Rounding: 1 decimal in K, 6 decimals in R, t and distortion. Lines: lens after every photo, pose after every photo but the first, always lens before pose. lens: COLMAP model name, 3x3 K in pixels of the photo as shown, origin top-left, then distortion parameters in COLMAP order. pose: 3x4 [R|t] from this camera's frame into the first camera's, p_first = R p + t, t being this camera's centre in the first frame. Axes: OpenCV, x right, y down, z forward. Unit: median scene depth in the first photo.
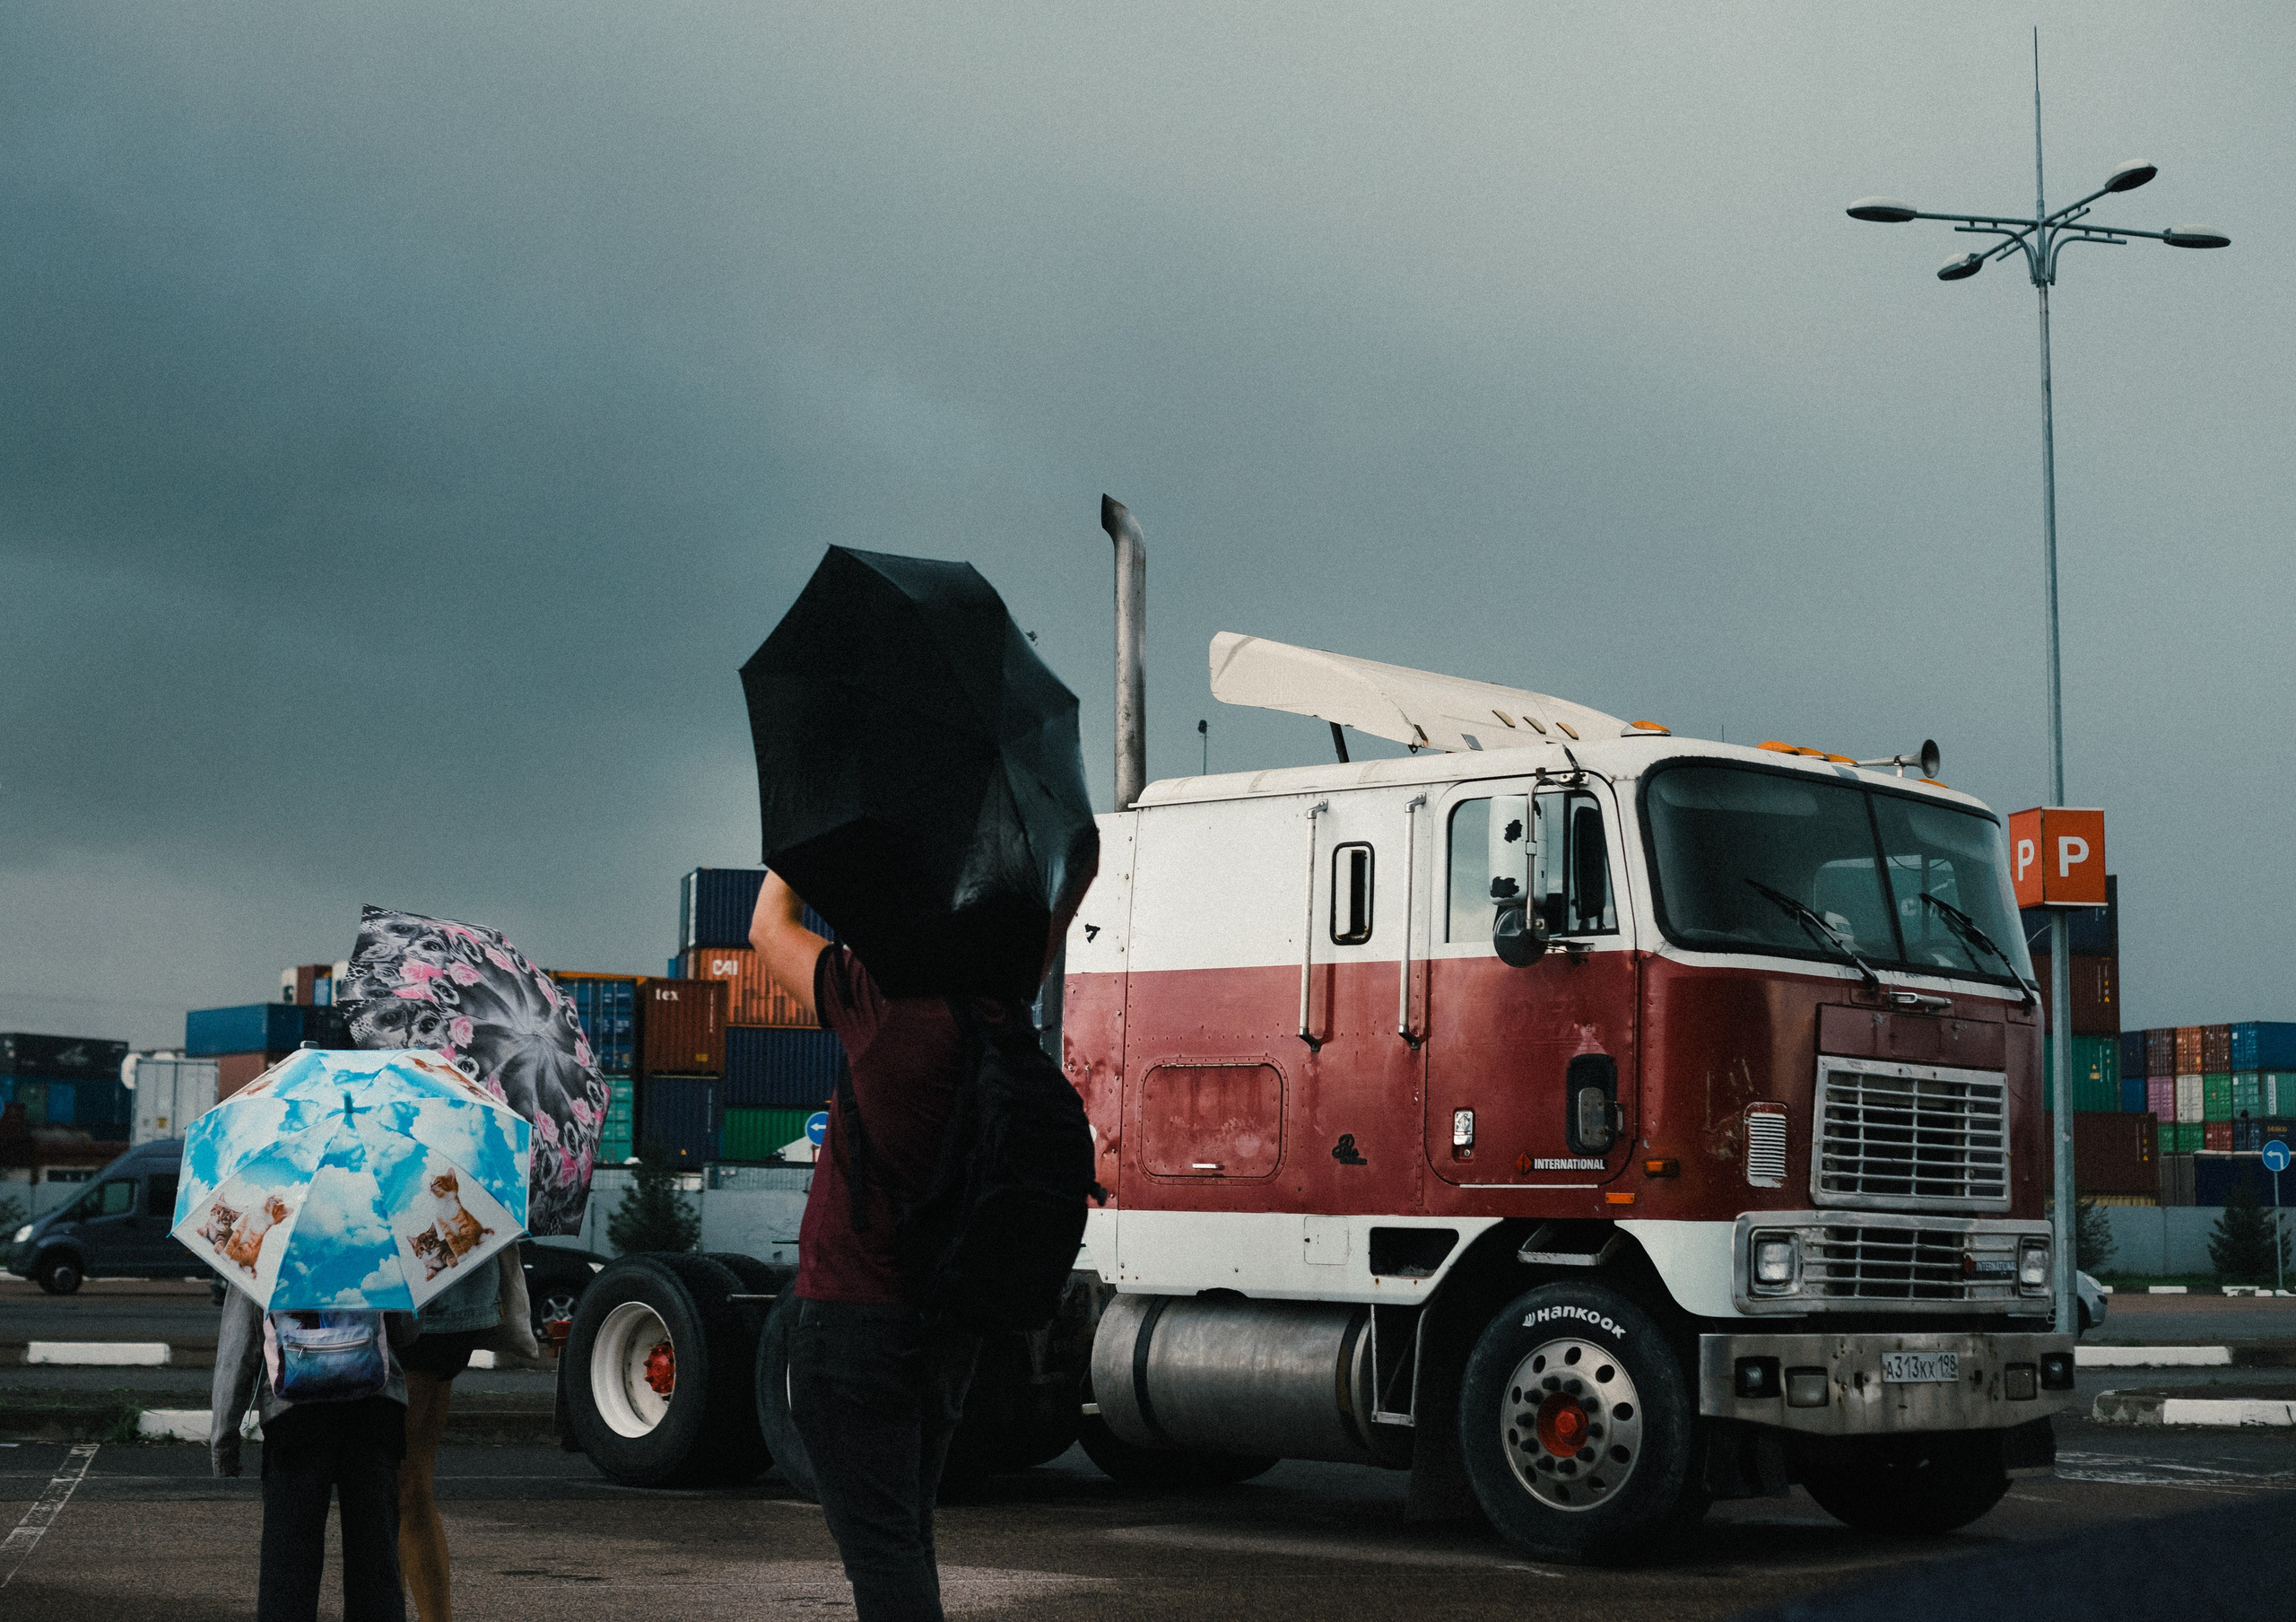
lens RADIAL K [[3438.4, 0, 1152.4], [0, 3438.4, 807.1], [0, 0, 1]] dist [-0.213989, 0.000000]
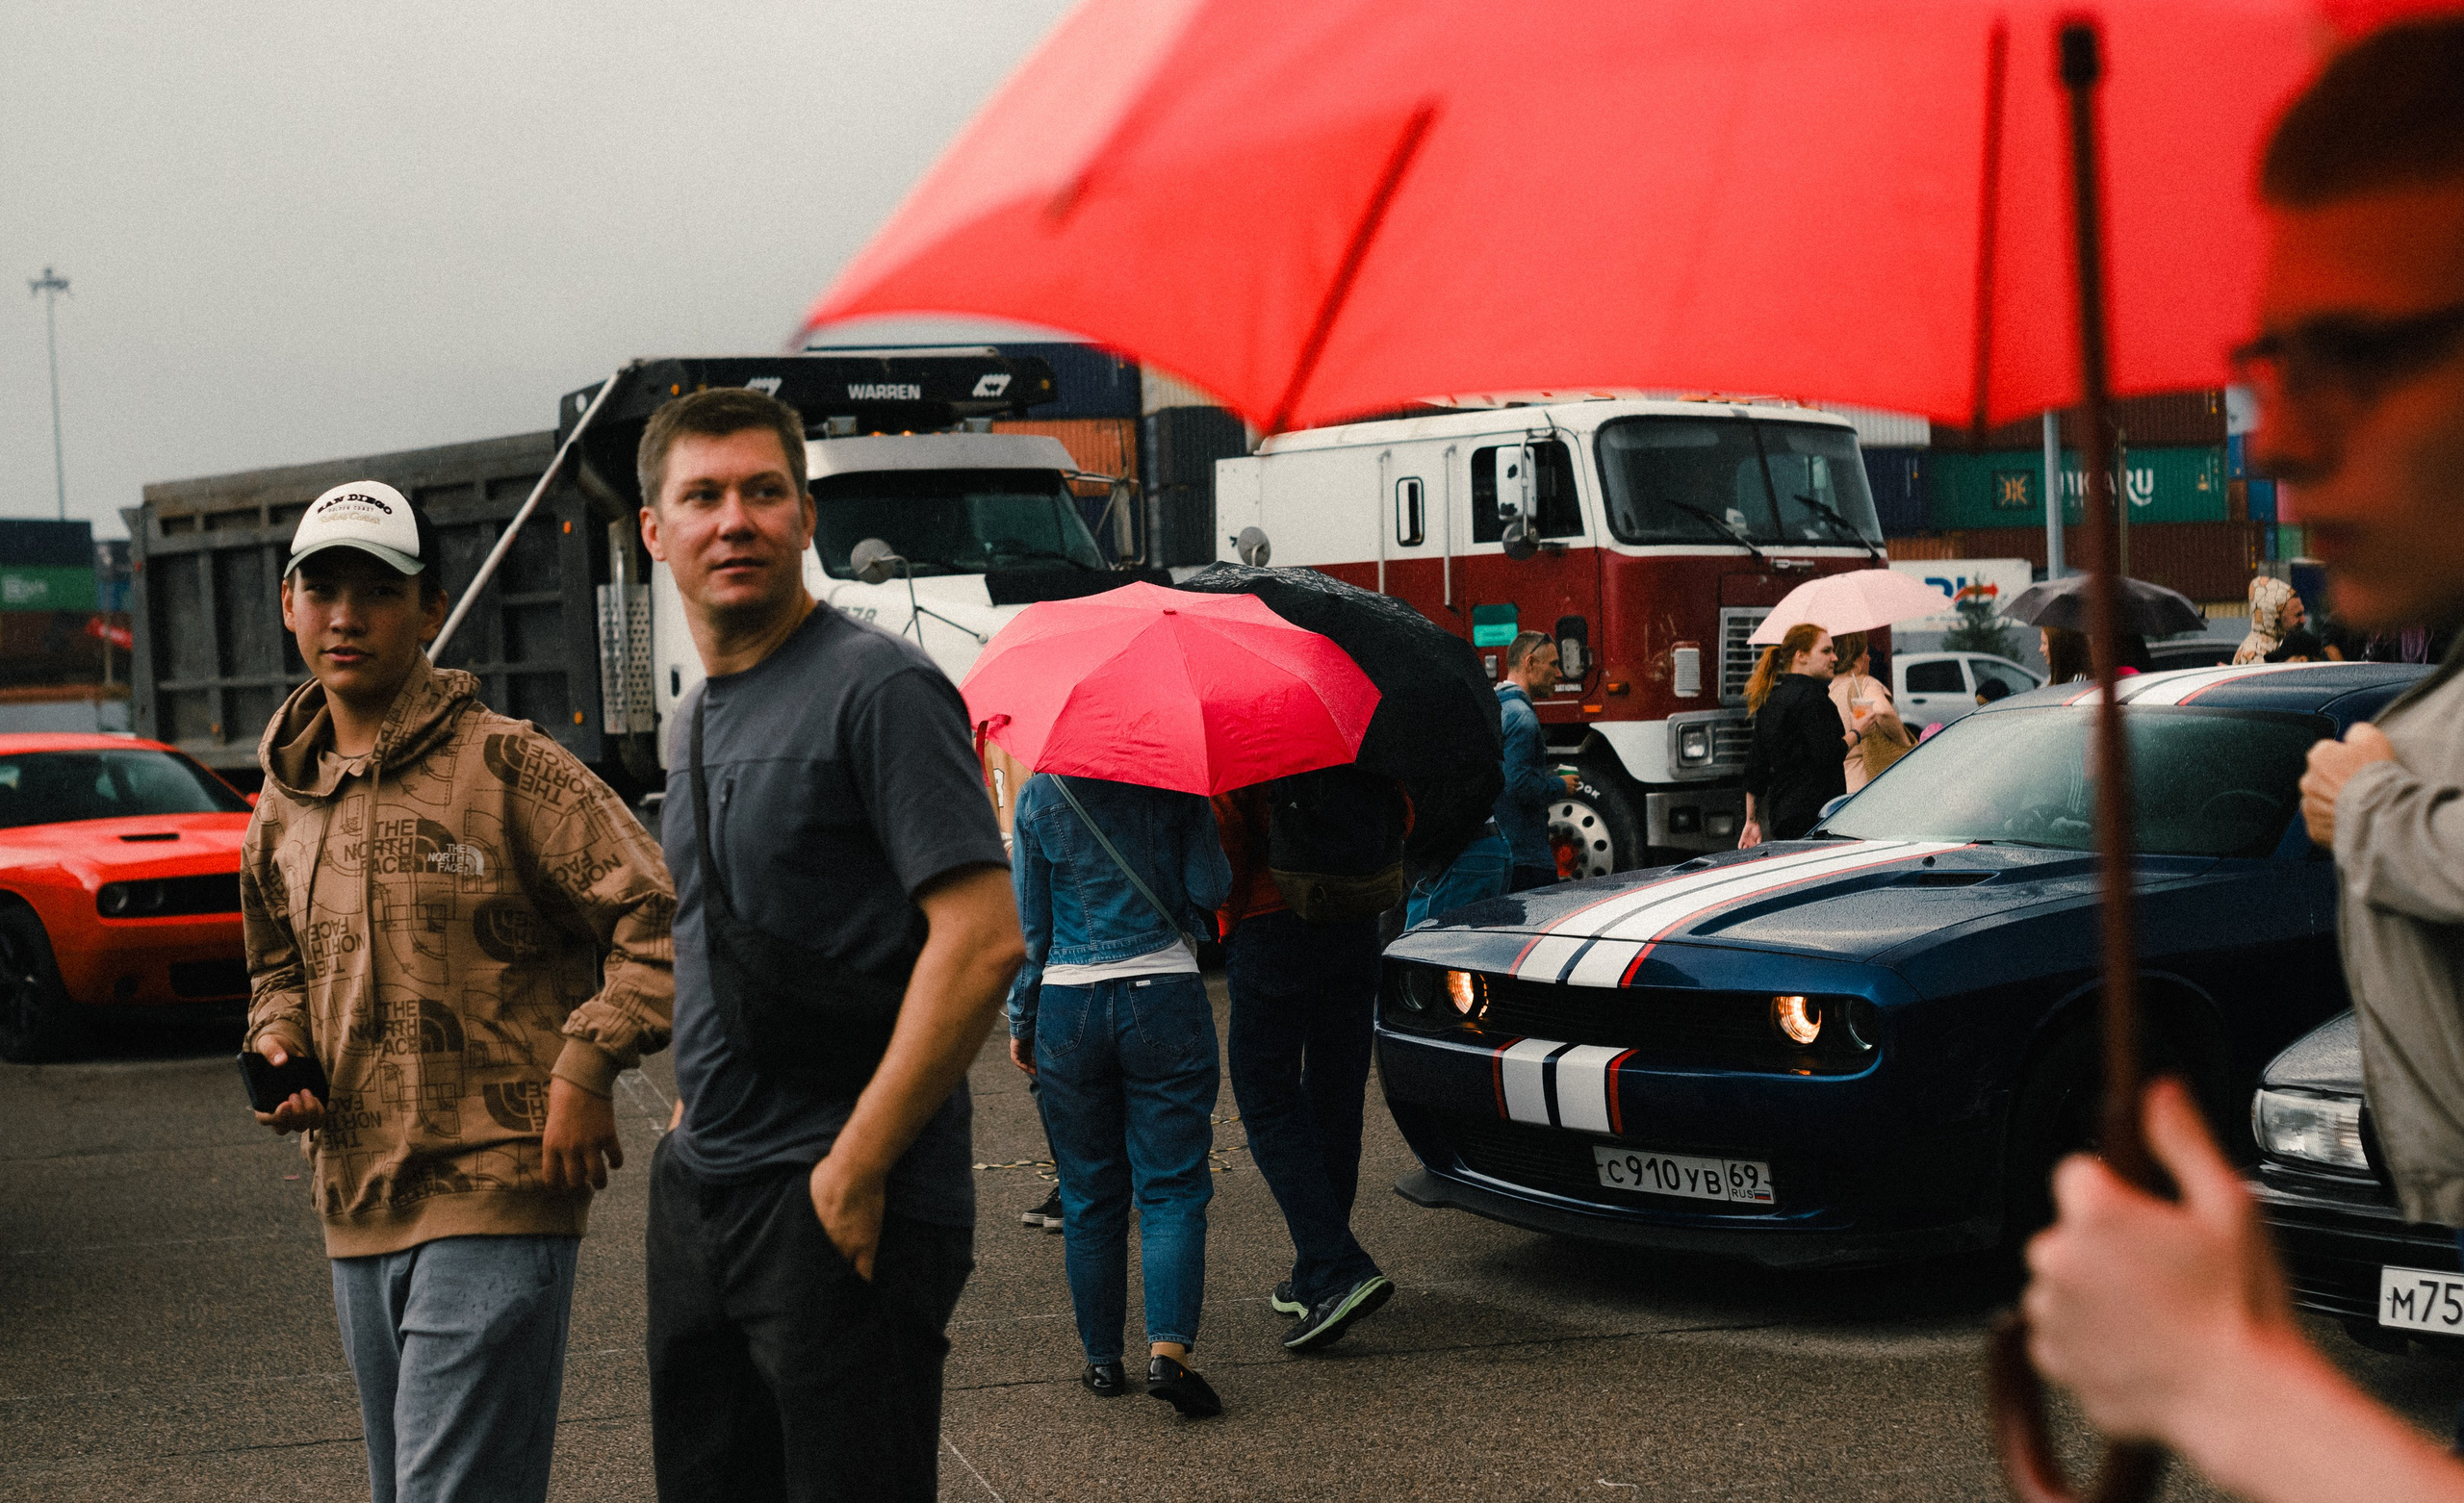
lens RADIAL K [[3520.0, 0, 1228.0], [0, 3520.0, 754.0], [0, 0, 1]] dist [0.024642, 0.000000]
pose [[0.998157, -0.060221, -0.007530, -0.016835], [0.060682, 0.988217, 0.140520, -0.097235], [-0.001021, -0.140718, 0.990049, -0.569718]]
